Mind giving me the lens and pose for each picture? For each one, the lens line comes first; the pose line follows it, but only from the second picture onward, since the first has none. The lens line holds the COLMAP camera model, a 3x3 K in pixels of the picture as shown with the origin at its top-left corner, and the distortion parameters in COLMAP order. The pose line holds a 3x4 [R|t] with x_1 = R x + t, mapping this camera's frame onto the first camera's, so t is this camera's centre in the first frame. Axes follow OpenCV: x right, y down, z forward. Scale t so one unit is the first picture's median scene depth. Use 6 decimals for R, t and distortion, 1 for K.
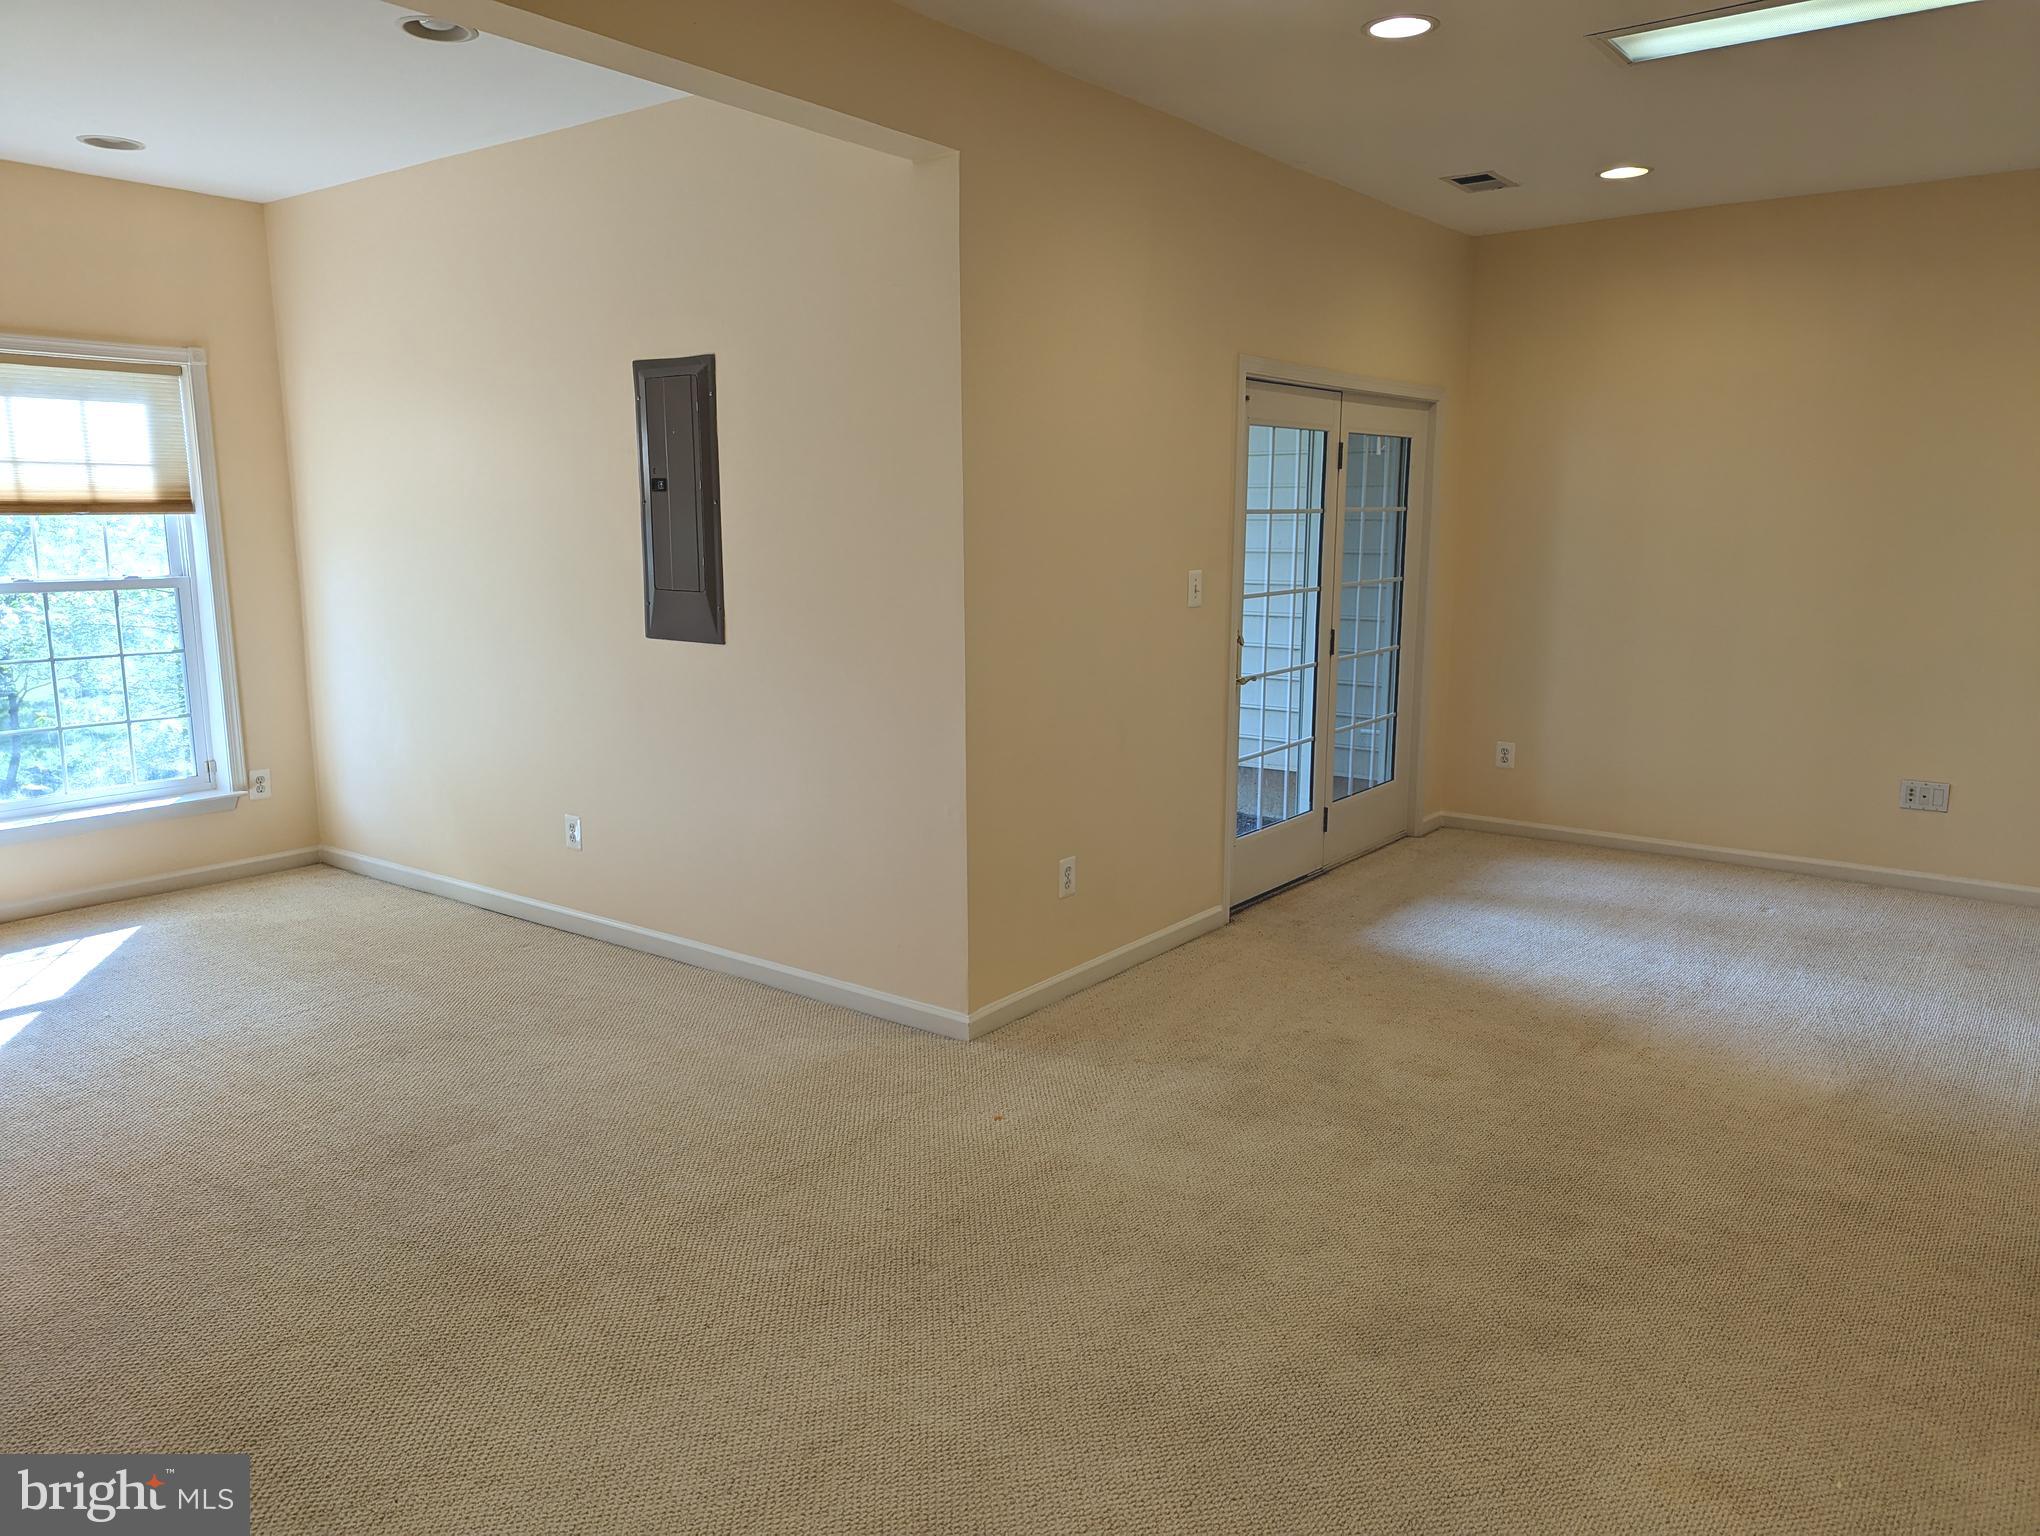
lens RADIAL K [[1445.4, 0, 1022.0], [0, 1445.4, 771.2], [0, 0, 1]] dist [0.049364, -0.045297]
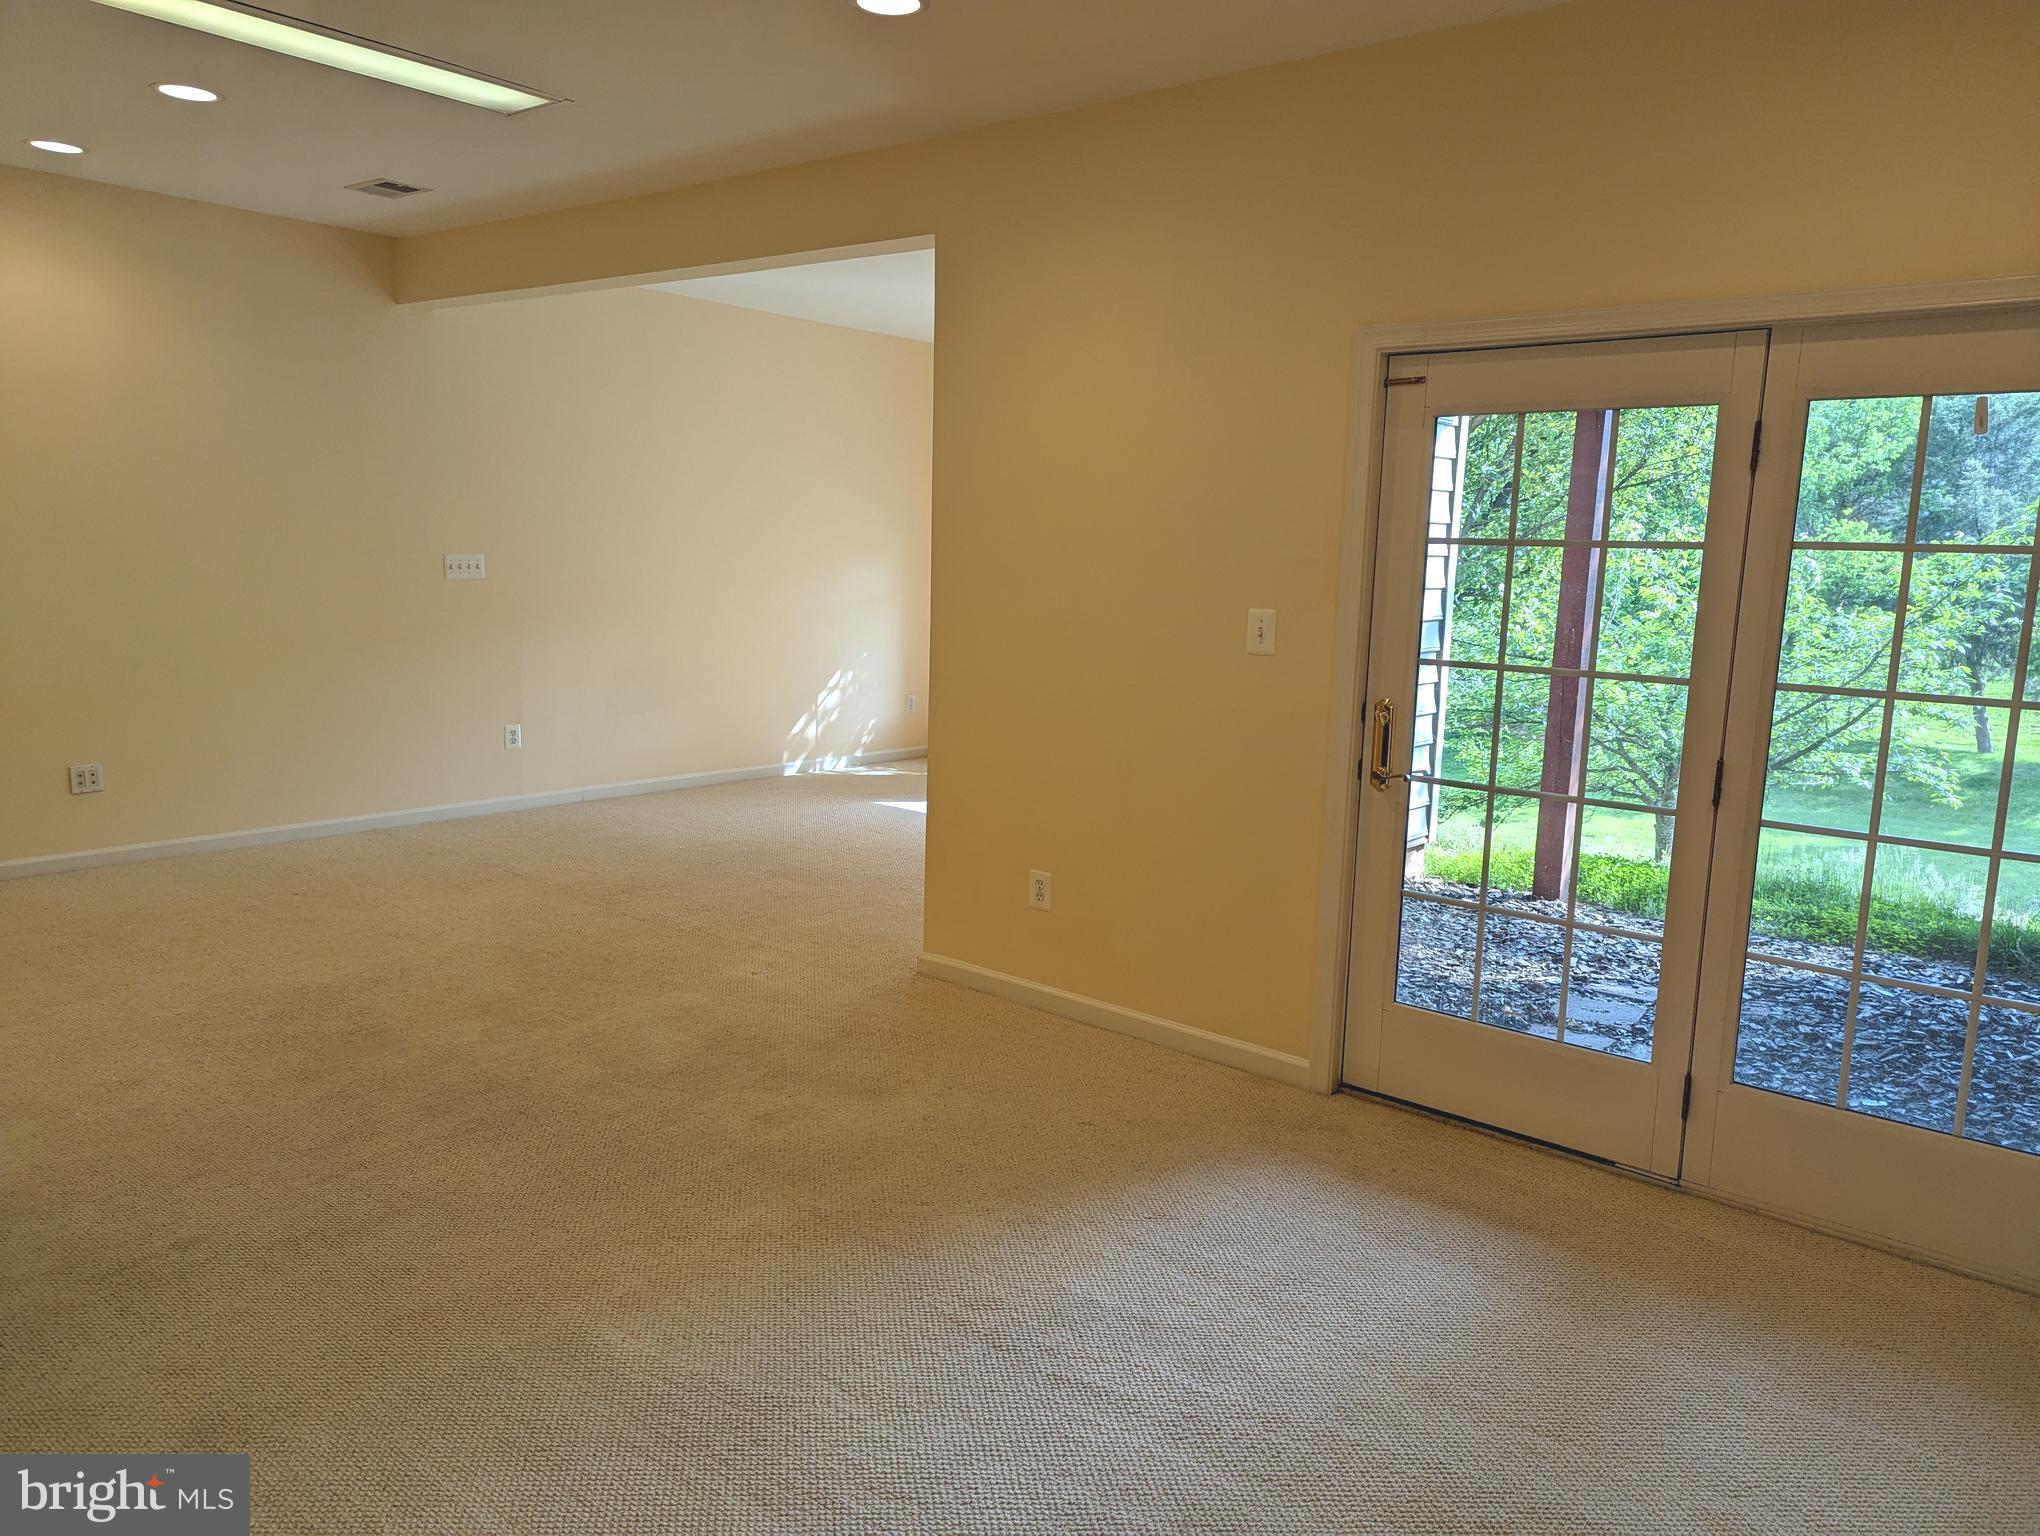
lens RADIAL K [[1445.4, 0, 1025.2], [0, 1445.4, 764.7], [0, 0, 1]] dist [0.049364, -0.045297]
pose [[-0.050133, 0.154227, -0.986763, 1.014821], [-0.203752, 0.965647, 0.161278, -0.172169], [0.977738, 0.209141, -0.016987, 0.982349]]
